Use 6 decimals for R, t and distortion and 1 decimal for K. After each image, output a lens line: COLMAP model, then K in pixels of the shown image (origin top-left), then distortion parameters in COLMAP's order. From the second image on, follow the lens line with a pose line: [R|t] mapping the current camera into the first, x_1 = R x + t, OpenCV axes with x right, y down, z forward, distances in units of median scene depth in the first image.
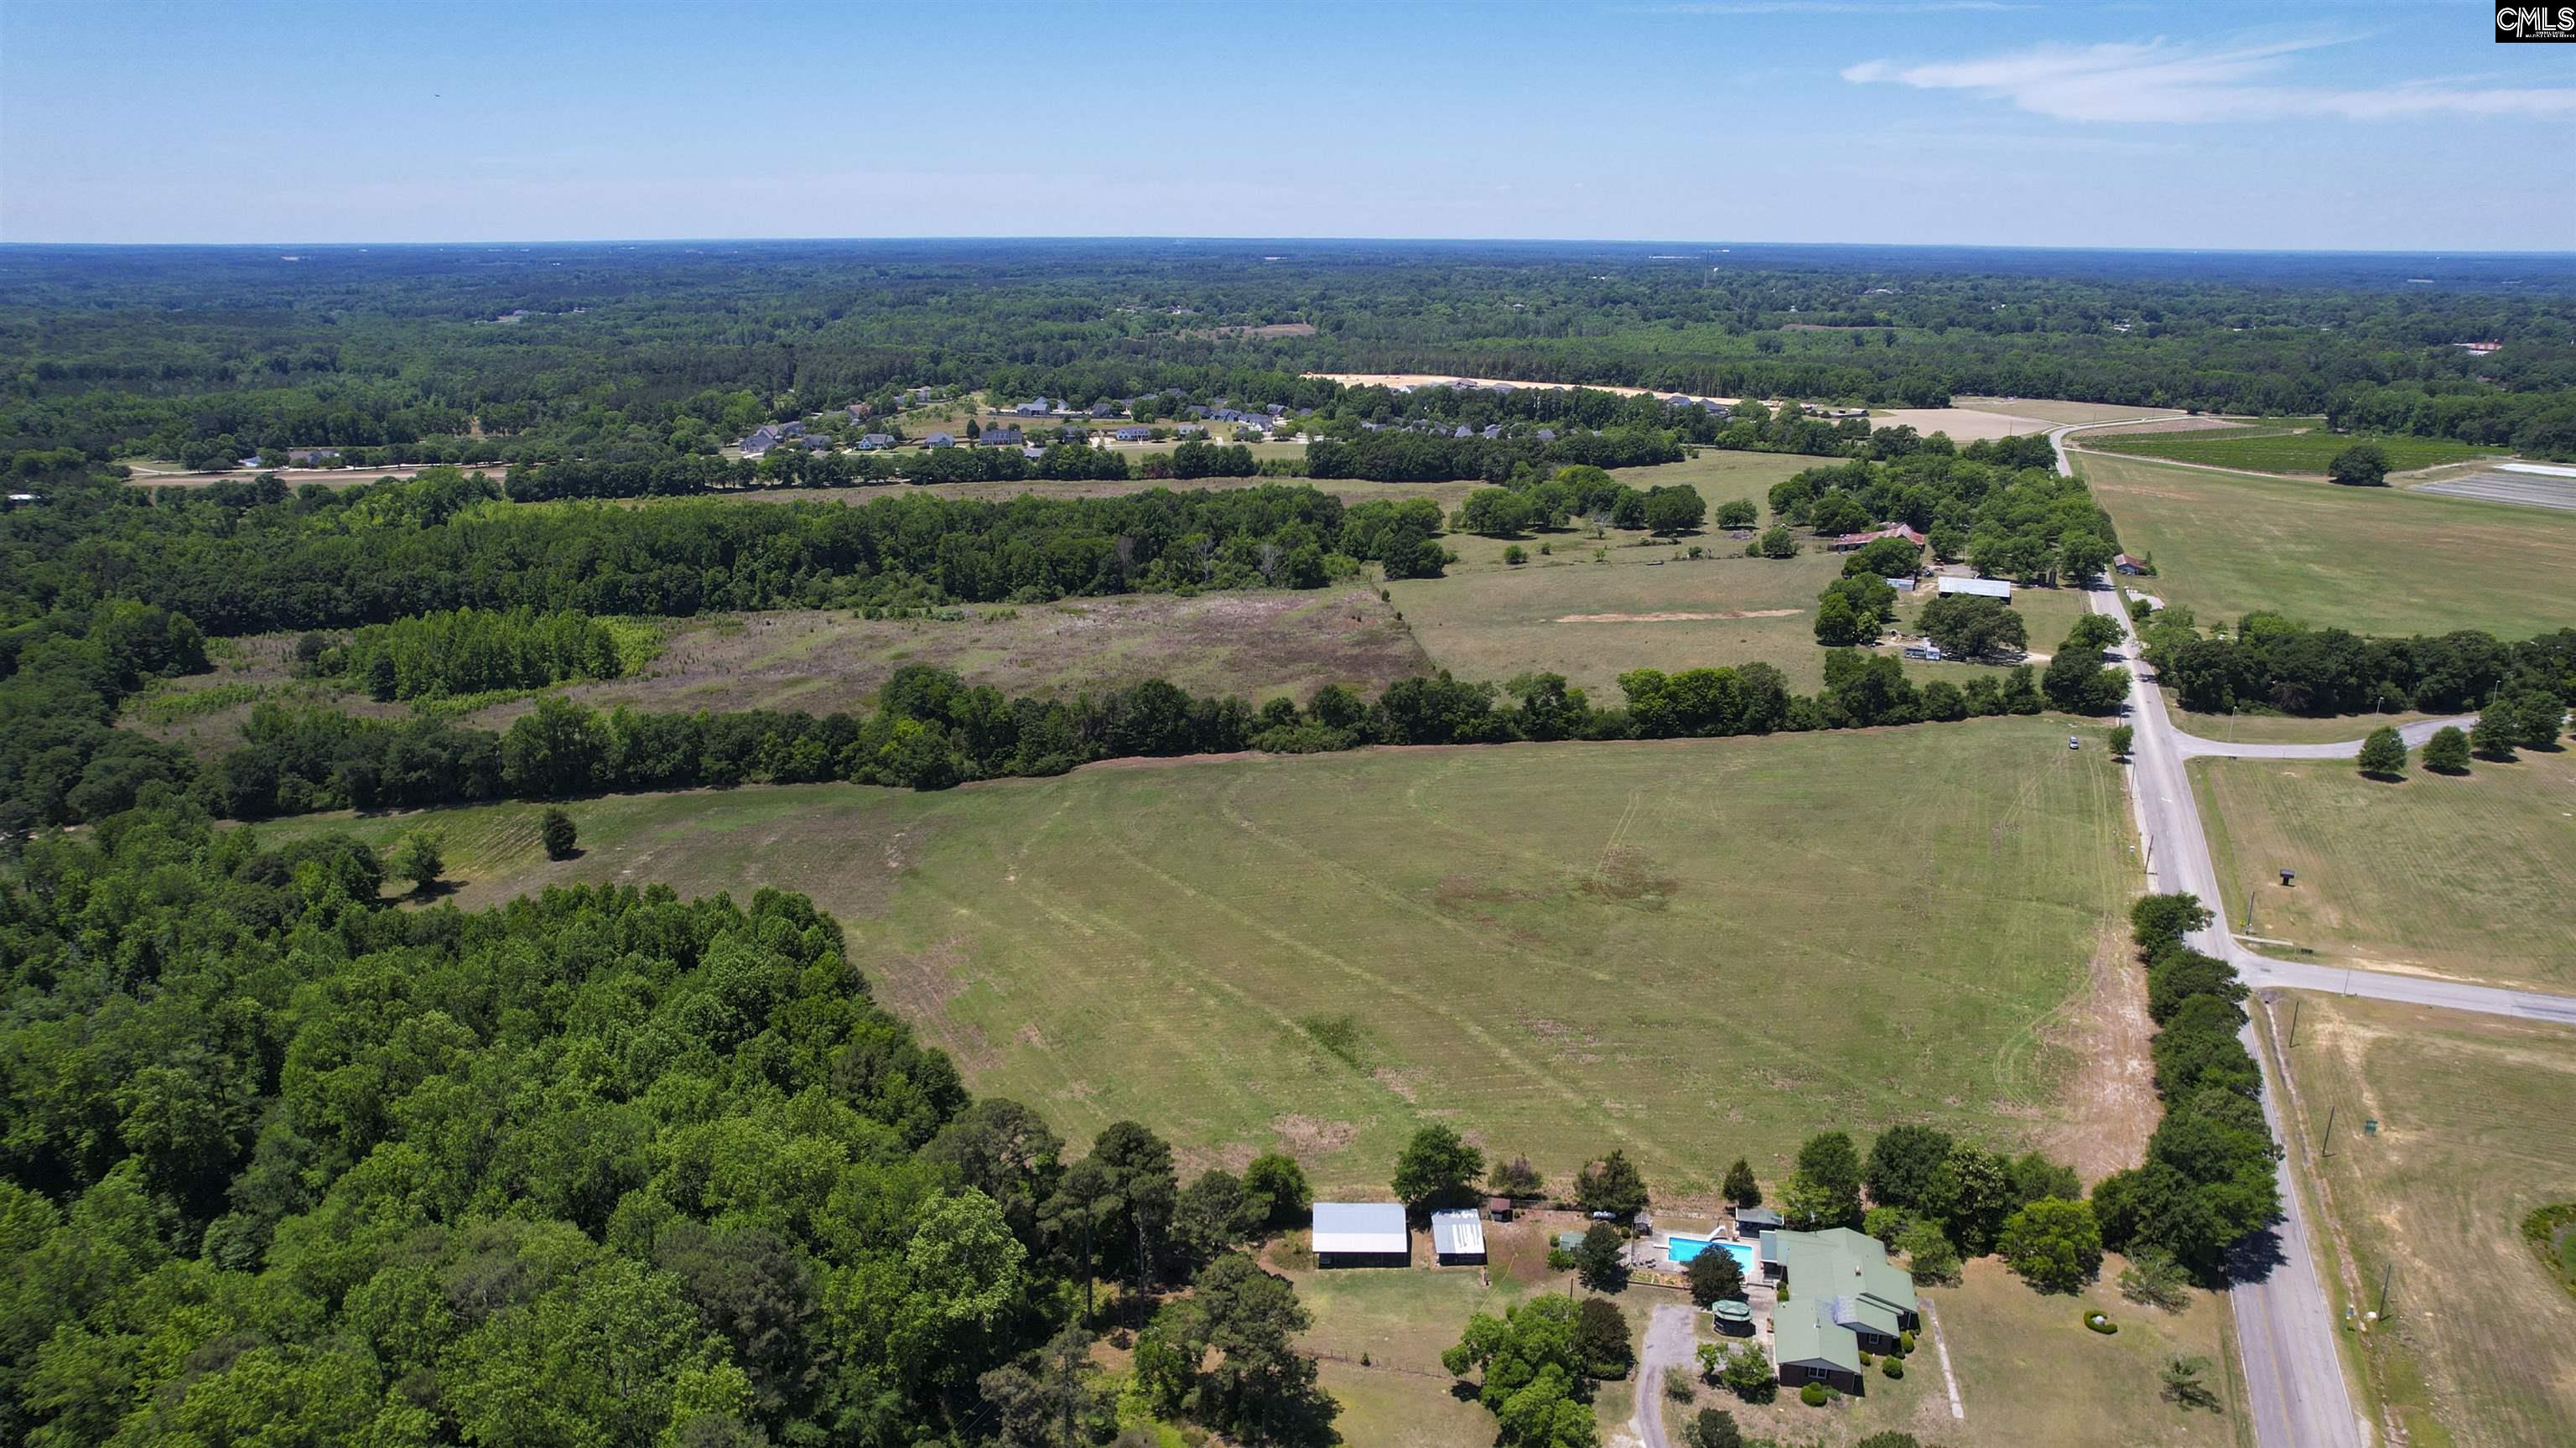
lens RADIAL K [[1646.6, 0, 1307.3], [0, 1646.6, 718.5], [0, 0, 1]] dist [-0.076445, 0.064855]
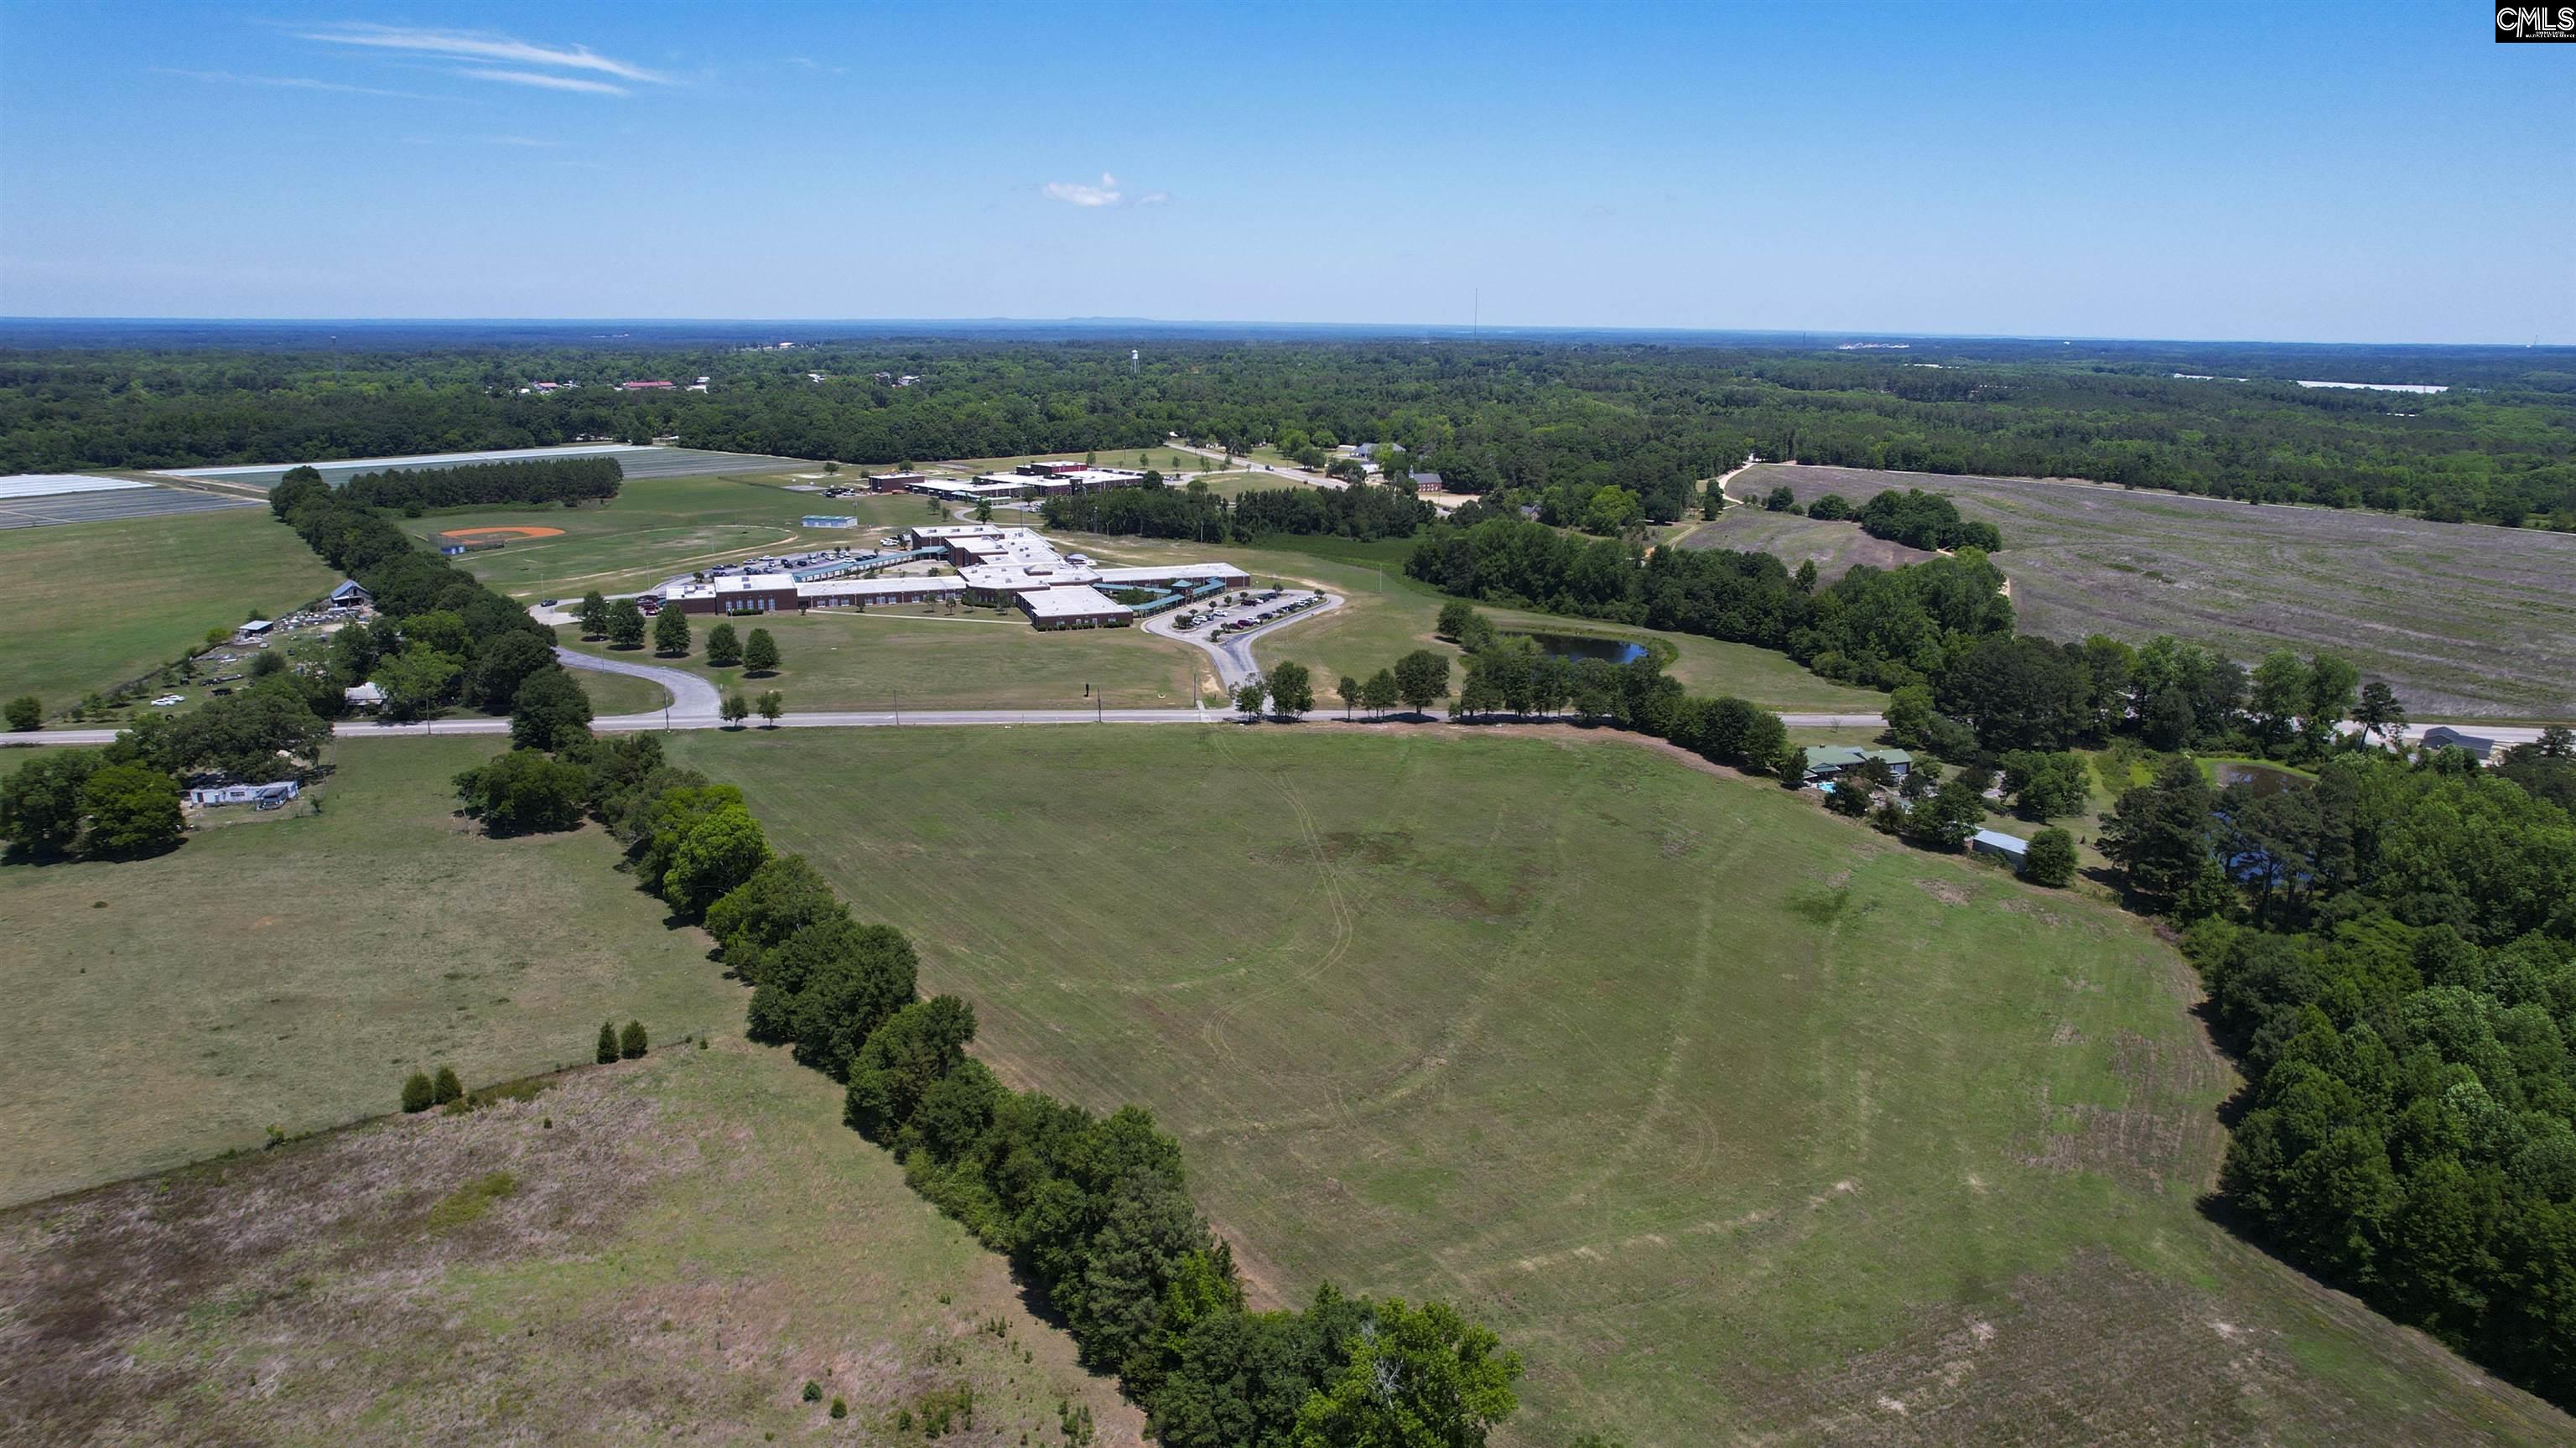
lens RADIAL K [[1646.6, 0, 1307.3], [0, 1646.6, 718.5], [0, 0, 1]] dist [-0.076445, 0.064855]
pose [[-0.522614, -0.211483, 0.825923, -0.316691], [0.233080, 0.896401, 0.377014, -0.187903], [-0.820090, 0.389539, -0.419179, 0.811575]]
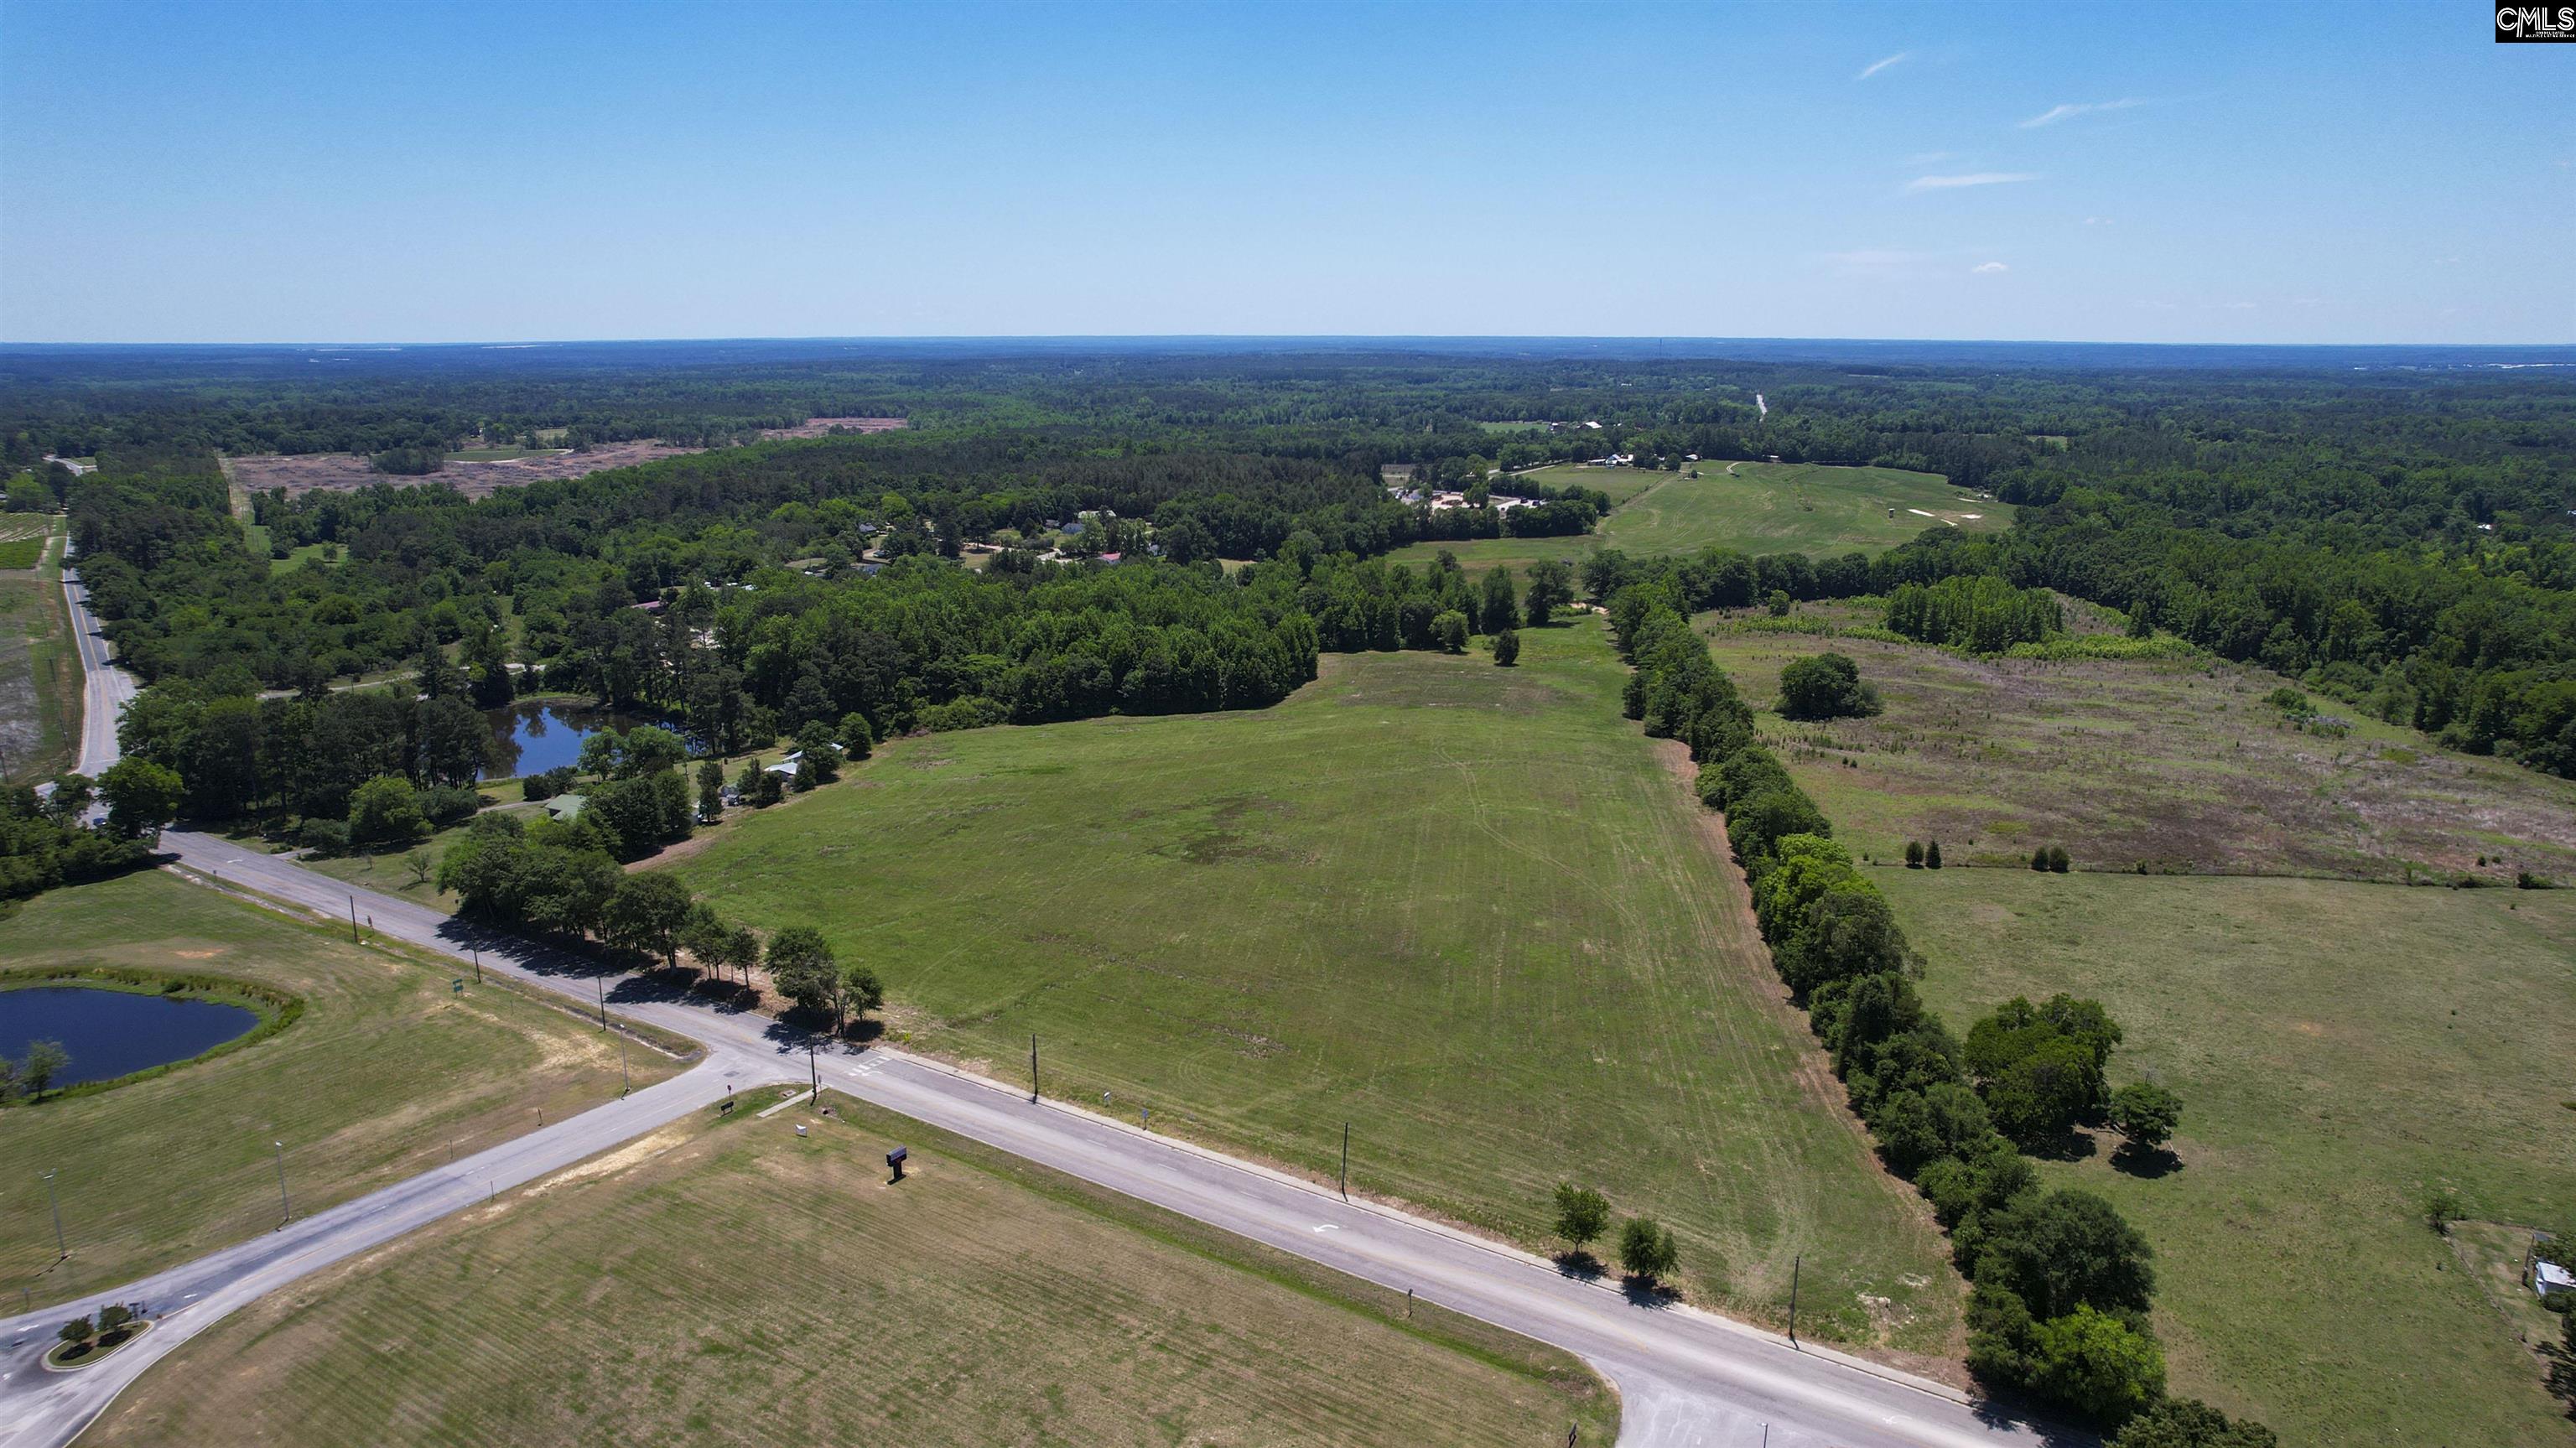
lens RADIAL K [[1646.6, 0, 1307.3], [0, 1646.6, 718.5], [0, 0, 1]] dist [-0.076445, 0.064855]
pose [[-0.197124, 0.225211, -0.954160, 0.635818], [-0.281842, 0.919154, 0.275175, -0.144935], [0.938993, 0.323166, -0.117713, 0.666713]]
